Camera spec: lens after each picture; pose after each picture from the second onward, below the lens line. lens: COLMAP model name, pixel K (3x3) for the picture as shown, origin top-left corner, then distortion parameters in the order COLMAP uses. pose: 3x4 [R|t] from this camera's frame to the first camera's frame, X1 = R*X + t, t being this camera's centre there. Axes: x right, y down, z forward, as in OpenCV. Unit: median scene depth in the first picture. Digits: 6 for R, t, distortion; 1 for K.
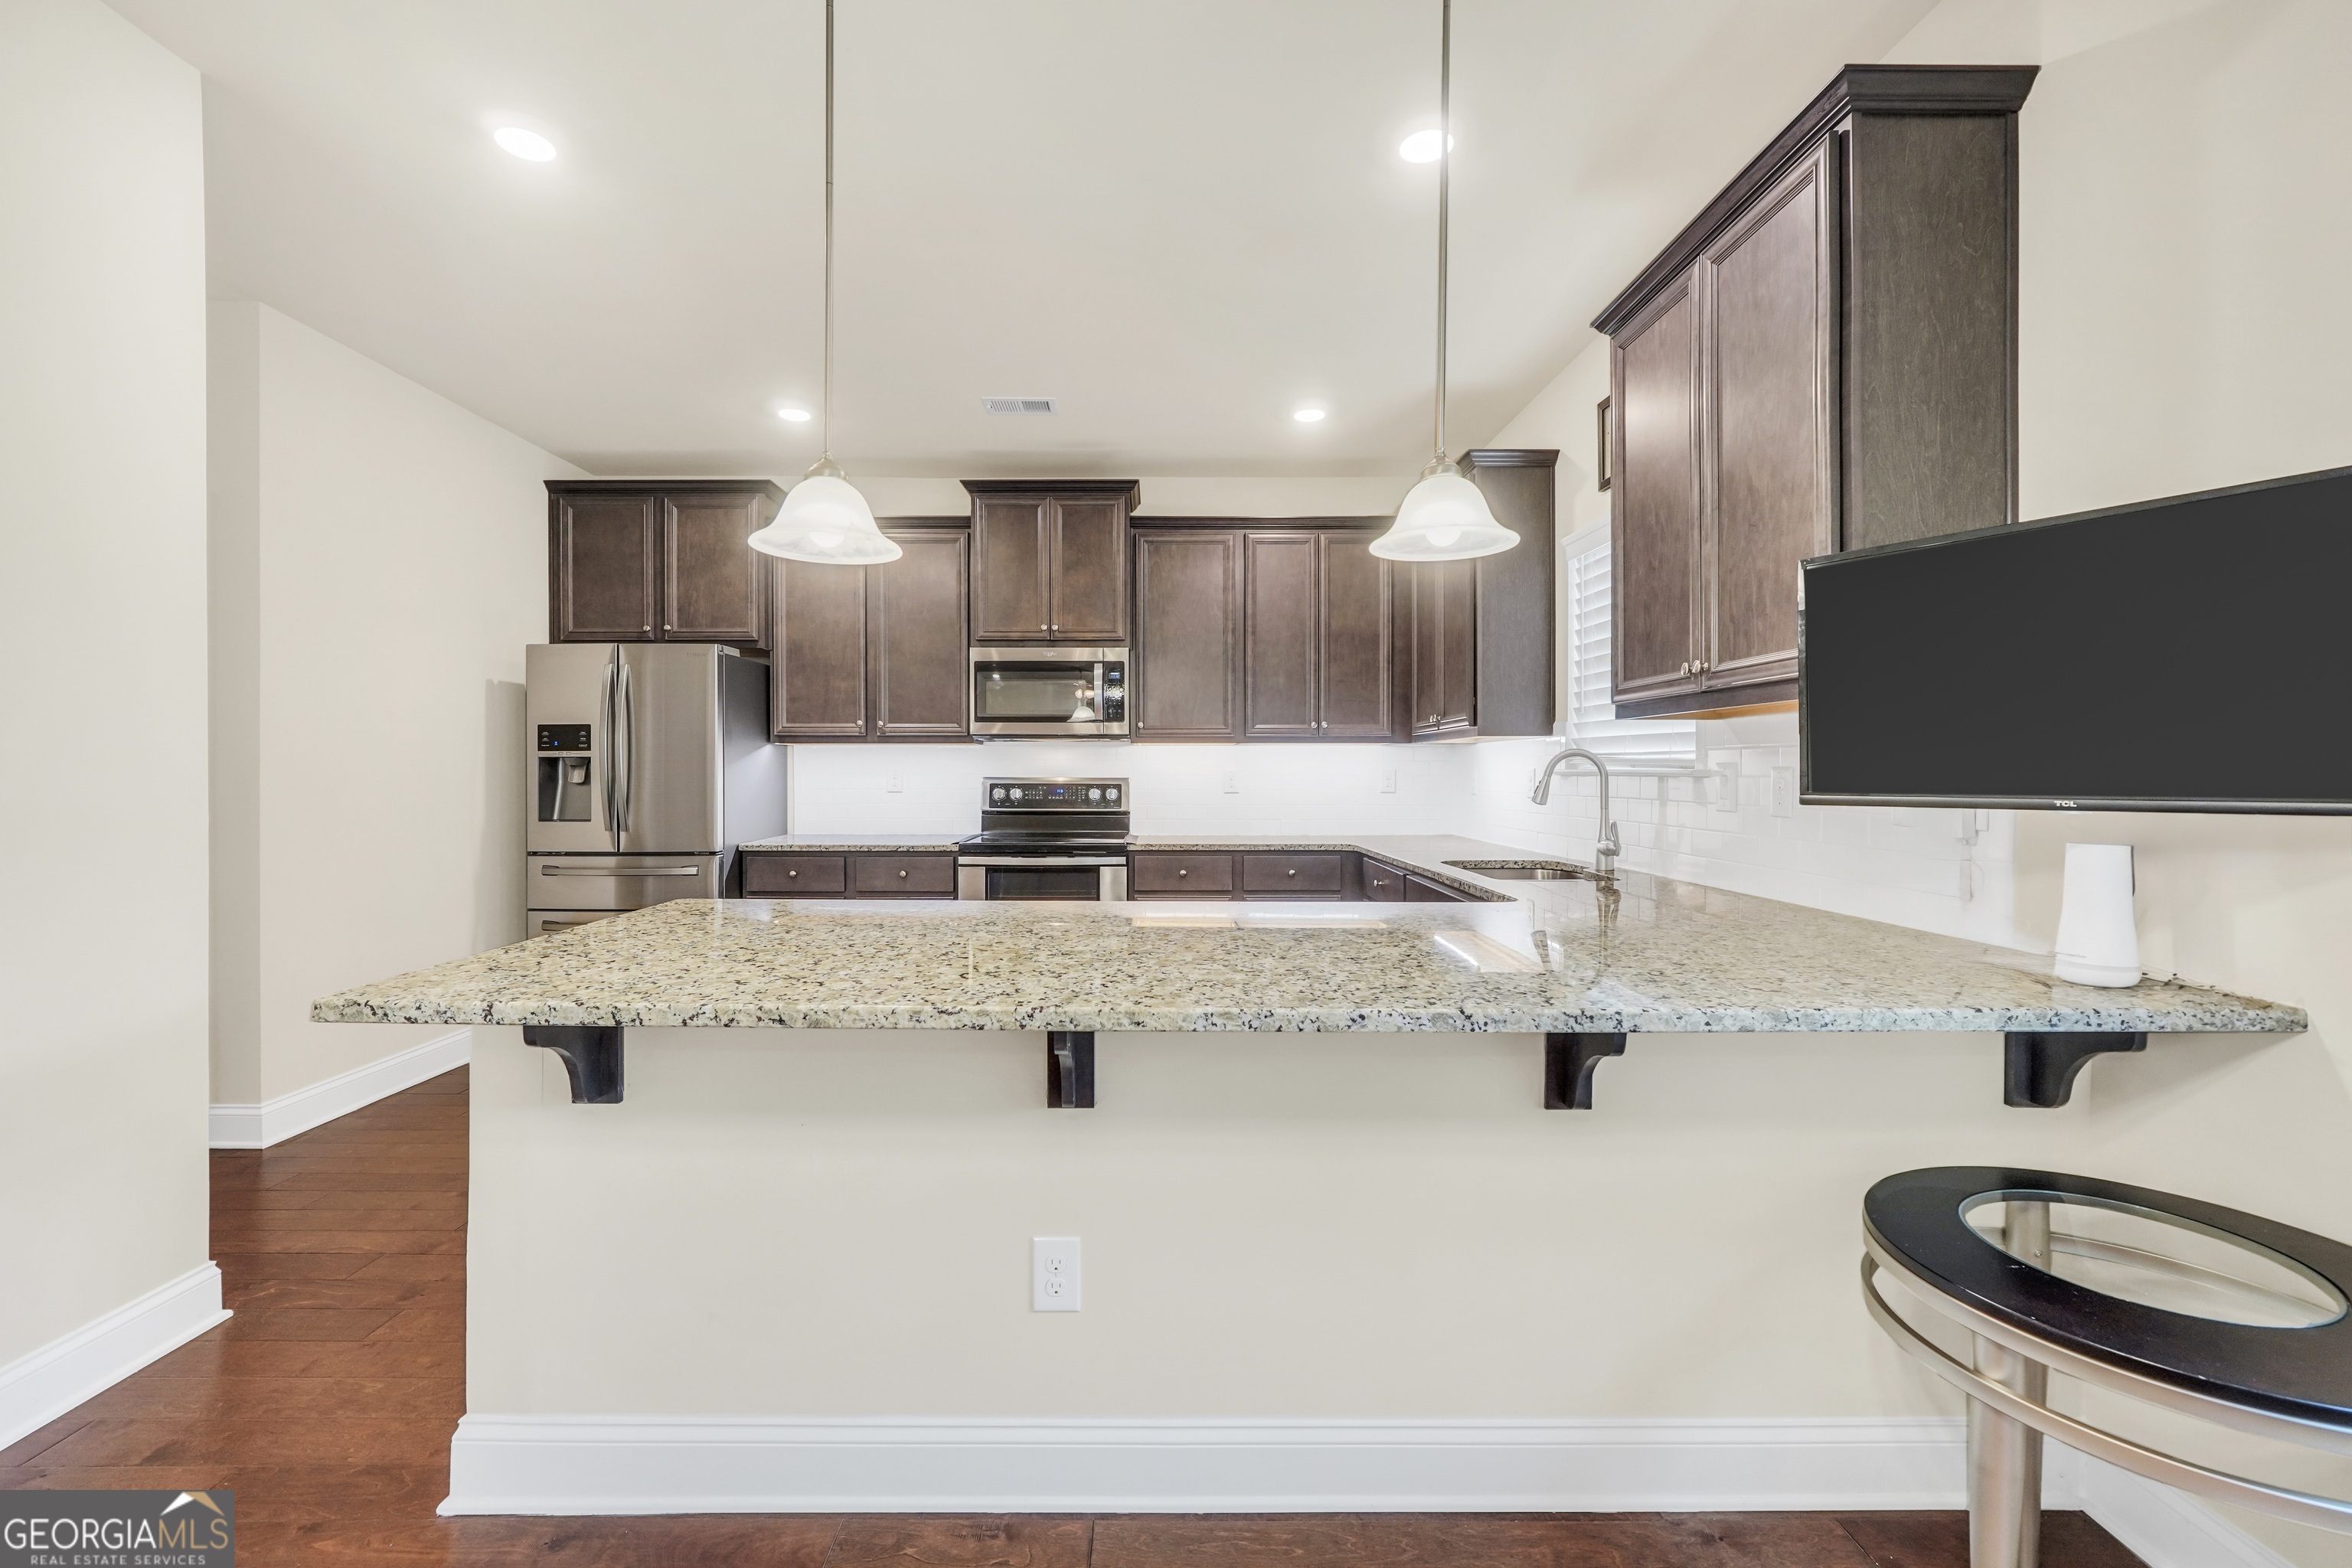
lens RADIAL K [[990.9, 0, 1162.7], [0, 990.9, 780.6], [0, 0, 1]] dist [-0.019562, 0.008298]
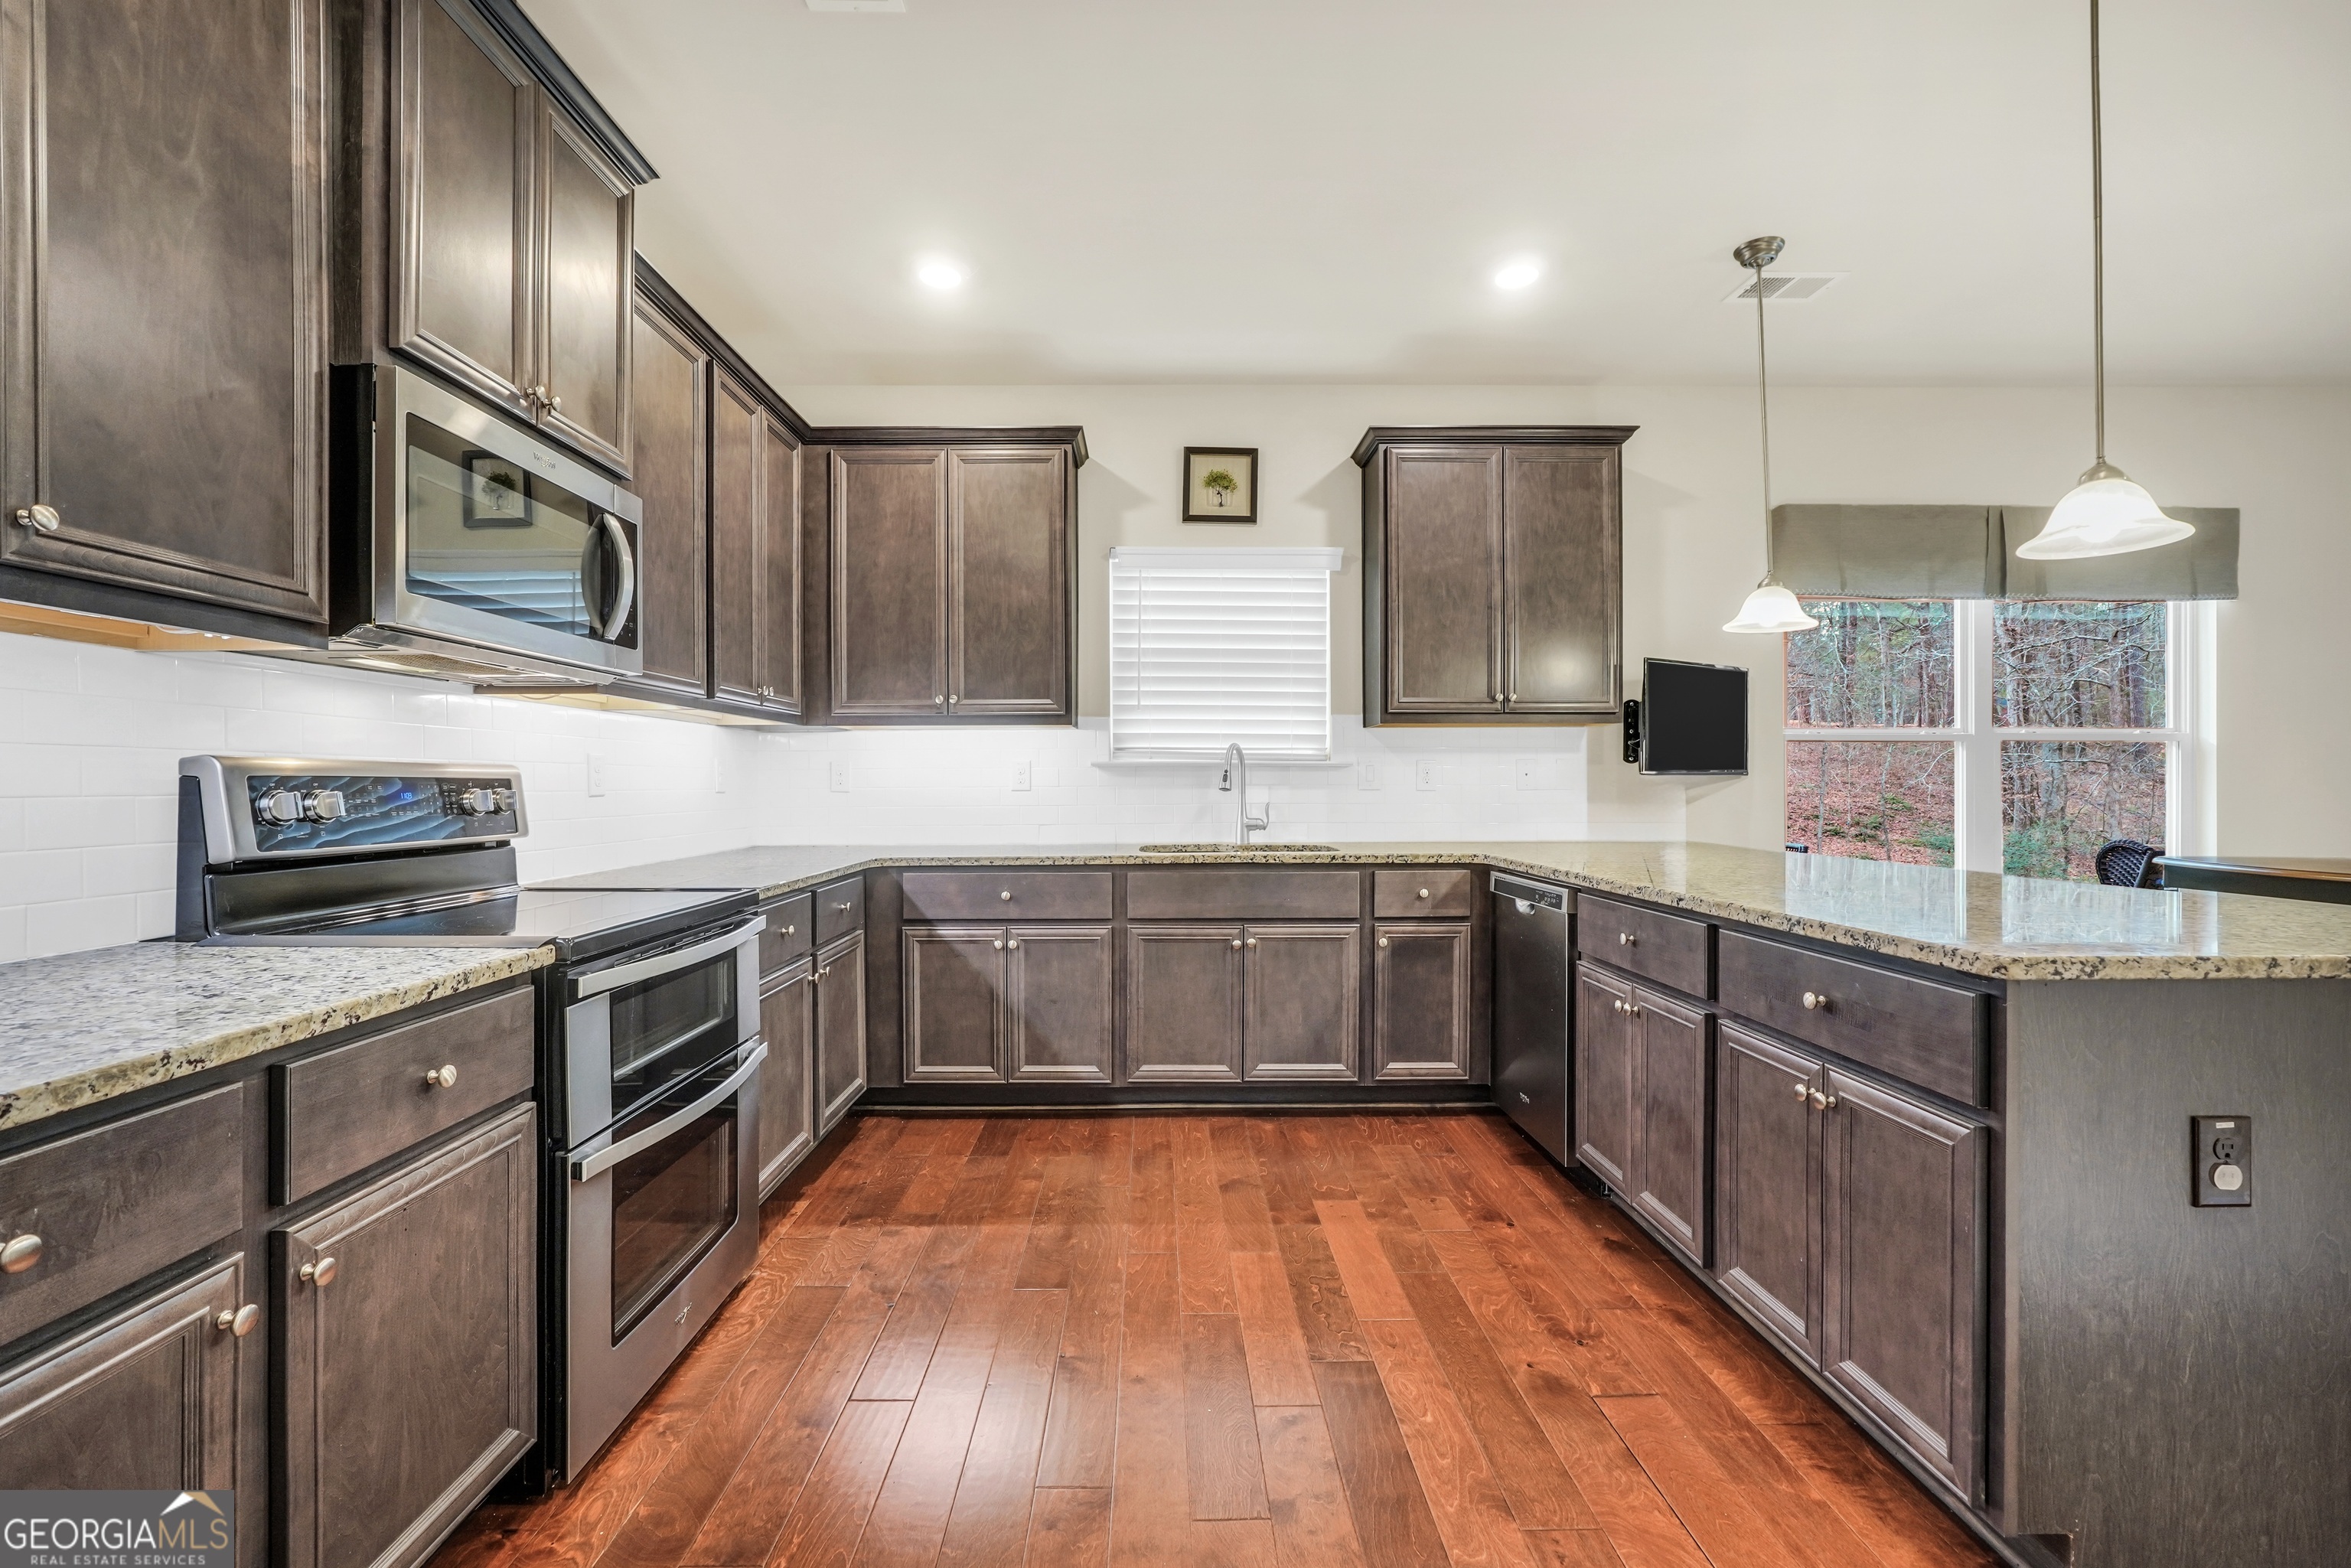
lens RADIAL K [[990.4, 0, 1162.2], [0, 990.4, 780.6], [0, 0, 1]] dist [-0.019562, 0.008298]
pose [[0.007878, 0.000353, 0.999969, -0.520400], [0.011101, 0.999938, -0.000440, 0.008282], [-0.999907, 0.011104, 0.007874, 0.735616]]
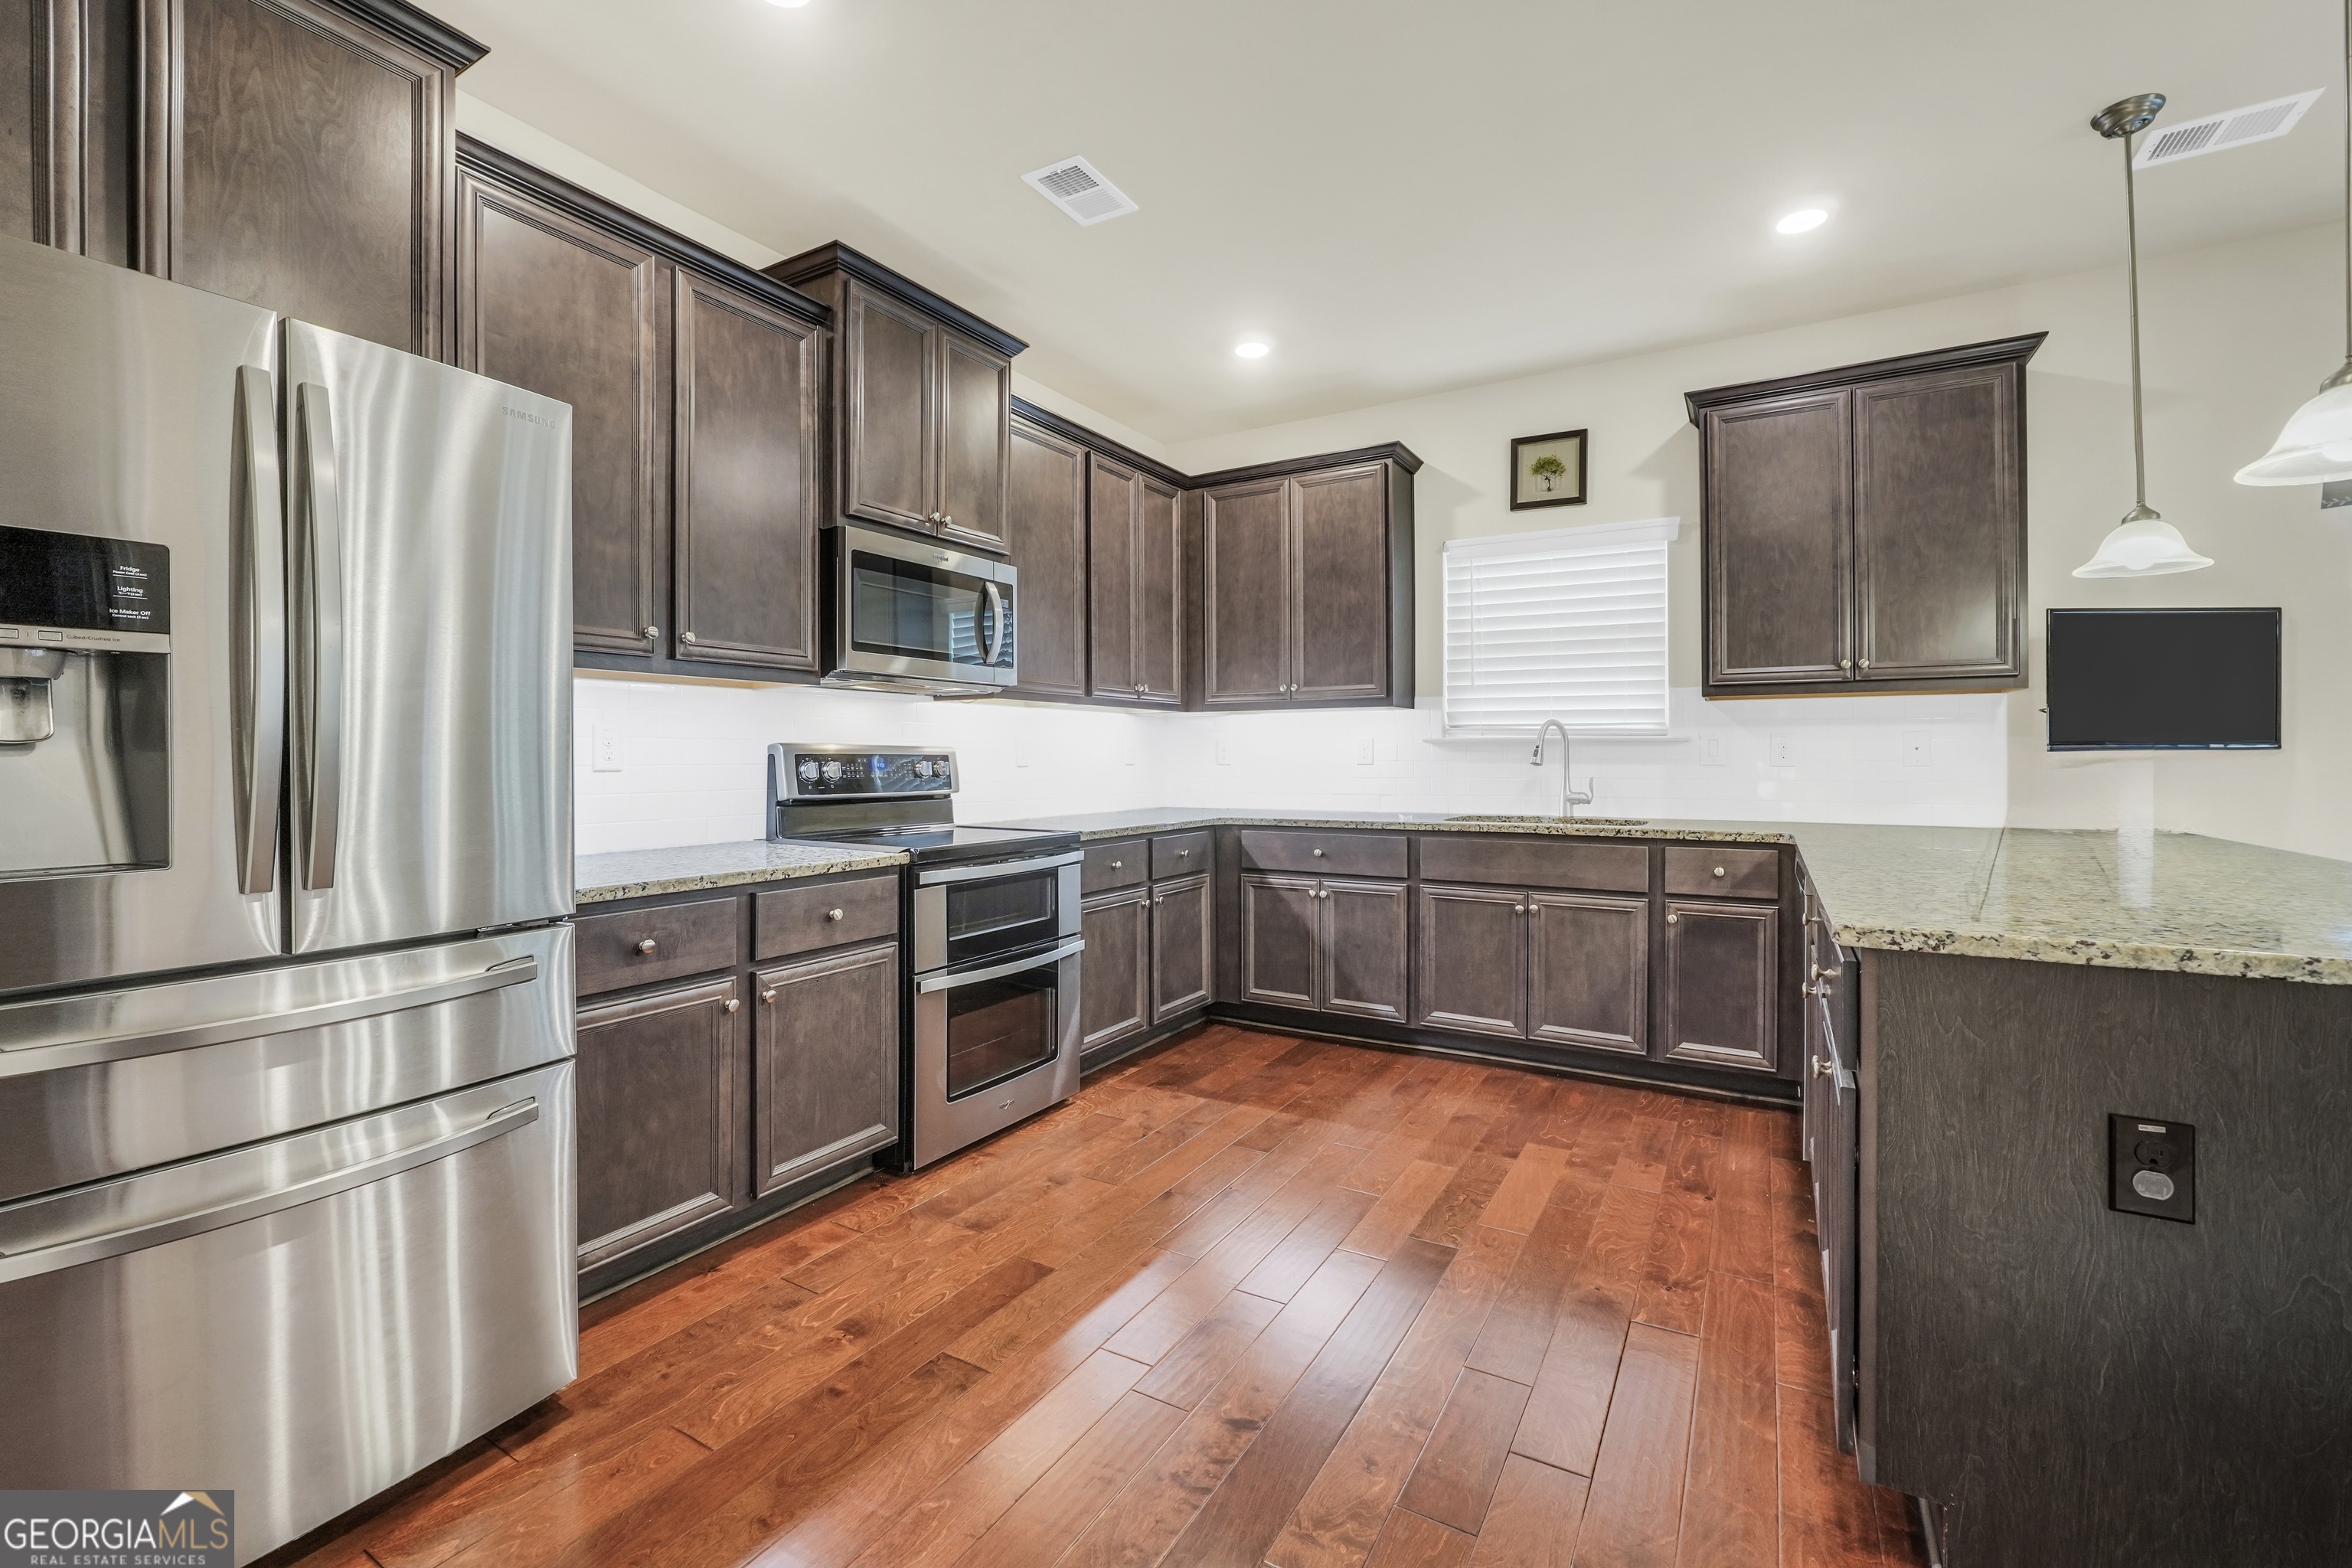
lens RADIAL K [[997.8, 0, 1168.0], [0, 997.8, 751.6], [0, 0, 1]] dist [-0.018923, 0.008777]
pose [[0.527799, 0.002966, 0.849364, -0.599303], [0.009633, 0.999909, -0.009477, 0.009954], [-0.849315, 0.013184, 0.527722, 0.514881]]
